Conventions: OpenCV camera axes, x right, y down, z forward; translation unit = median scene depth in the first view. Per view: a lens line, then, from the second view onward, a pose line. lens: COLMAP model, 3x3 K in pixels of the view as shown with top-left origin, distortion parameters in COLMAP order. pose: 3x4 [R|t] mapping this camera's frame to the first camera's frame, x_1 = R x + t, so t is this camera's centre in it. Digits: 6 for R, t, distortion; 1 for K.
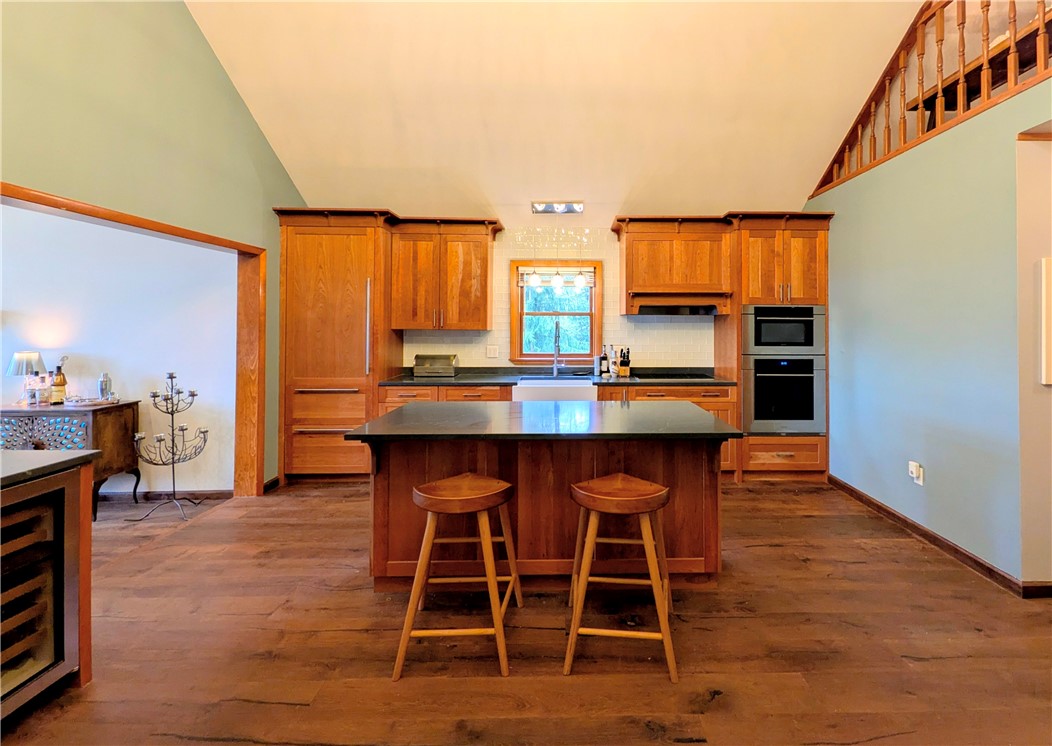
lens RADIAL K [[446.9, 0, 574.1], [0, 446.9, 317.3], [0, 0, 1]] dist [0.000814, -0.000061]
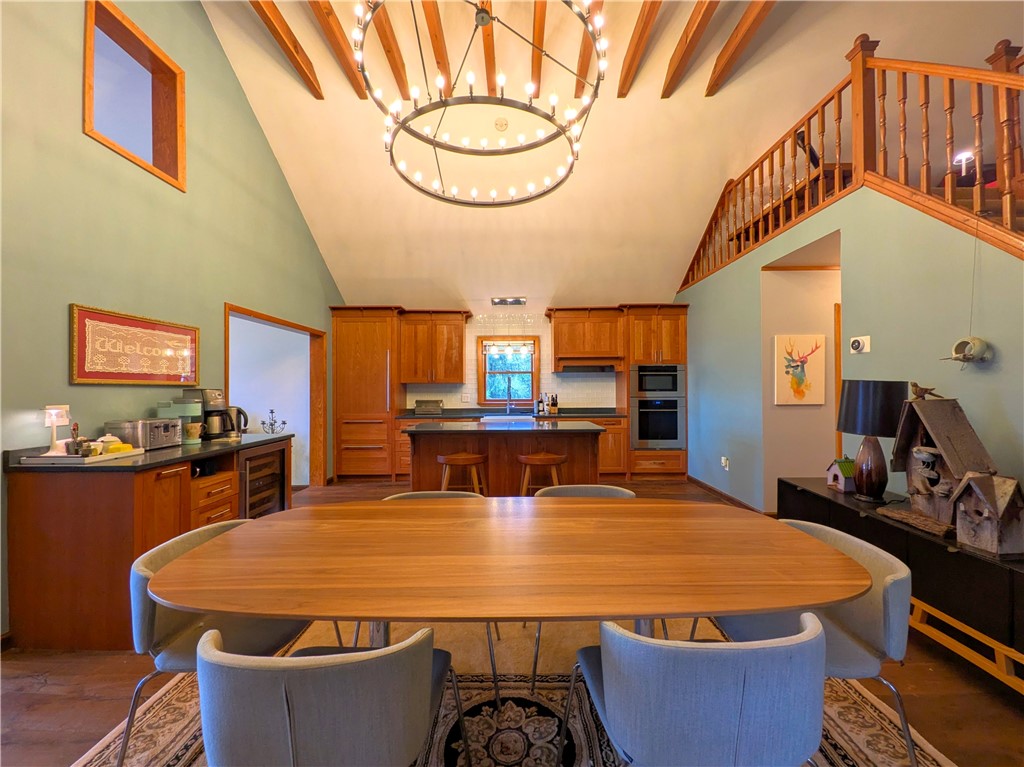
lens RADIAL K [[403.7, 0, 513.4], [0, 403.7, 384.9], [0, 0, 1]] dist [0.001902, -0.000019]
pose [[0.999602, -0.008403, -0.026947, 0.013703], [0.008602, 0.999936, 0.007293, 0.026490], [0.026884, -0.007522, 0.999610, -0.370966]]
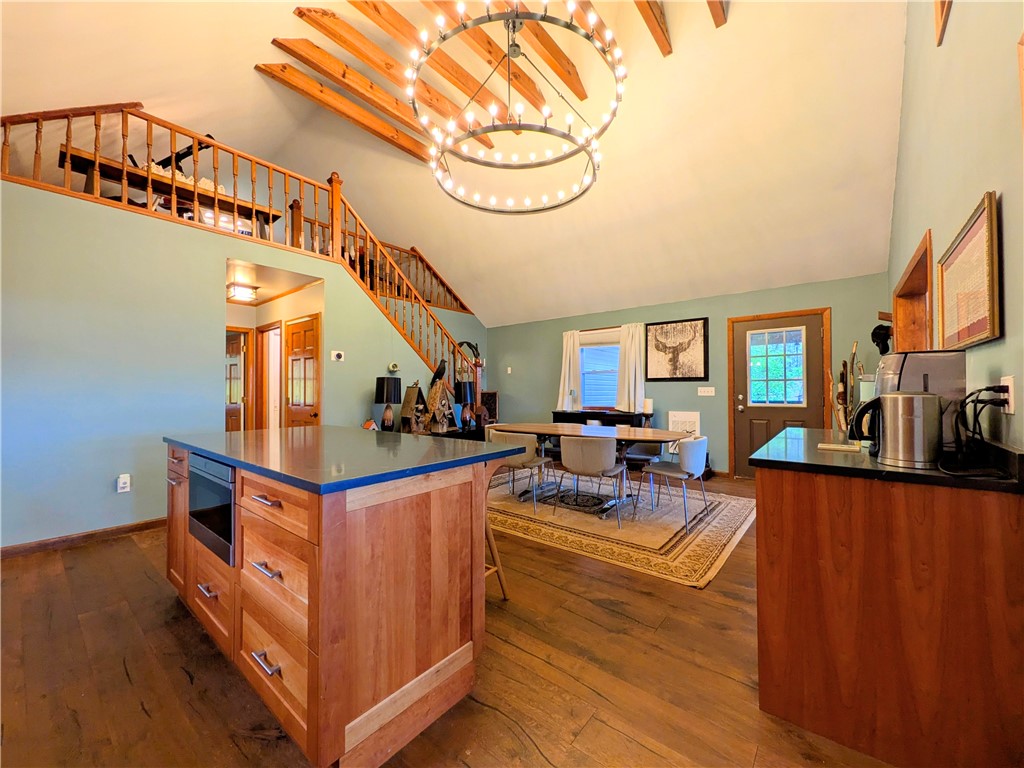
lens RADIAL K [[401.6, 0, 512.3], [0, 401.6, 386.1], [0, 0, 1]] dist [0.002881, 0.000461]
pose [[-0.753975, 0.008597, 0.656847, -0.513162], [-0.007856, 0.999725, -0.022102, 0.073364], [-0.656856, -0.021824, -0.753700, 0.803616]]
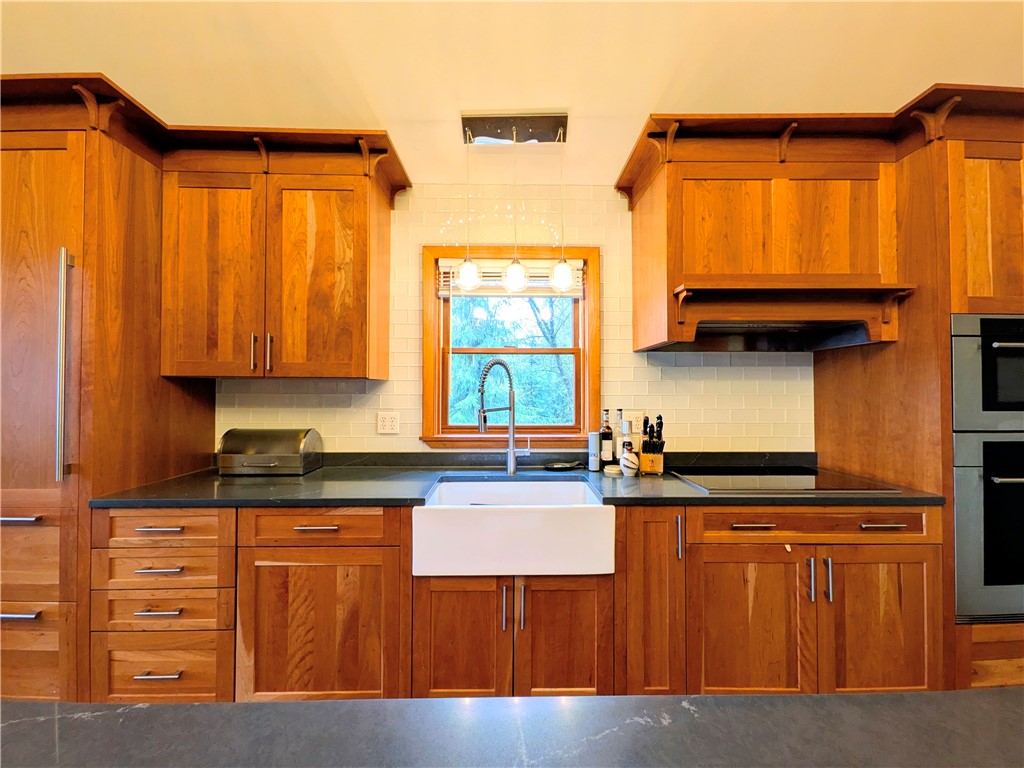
lens RADIAL K [[401.6, 0, 512.3], [0, 401.6, 386.1], [0, 0, 1]] dist [0.002881, 0.000461]
pose [[0.999967, -0.002078, -0.007888, -0.038486], [0.002100, 0.999994, 0.002764, 0.036467], [0.007882, -0.002780, 0.999965, 0.580177]]
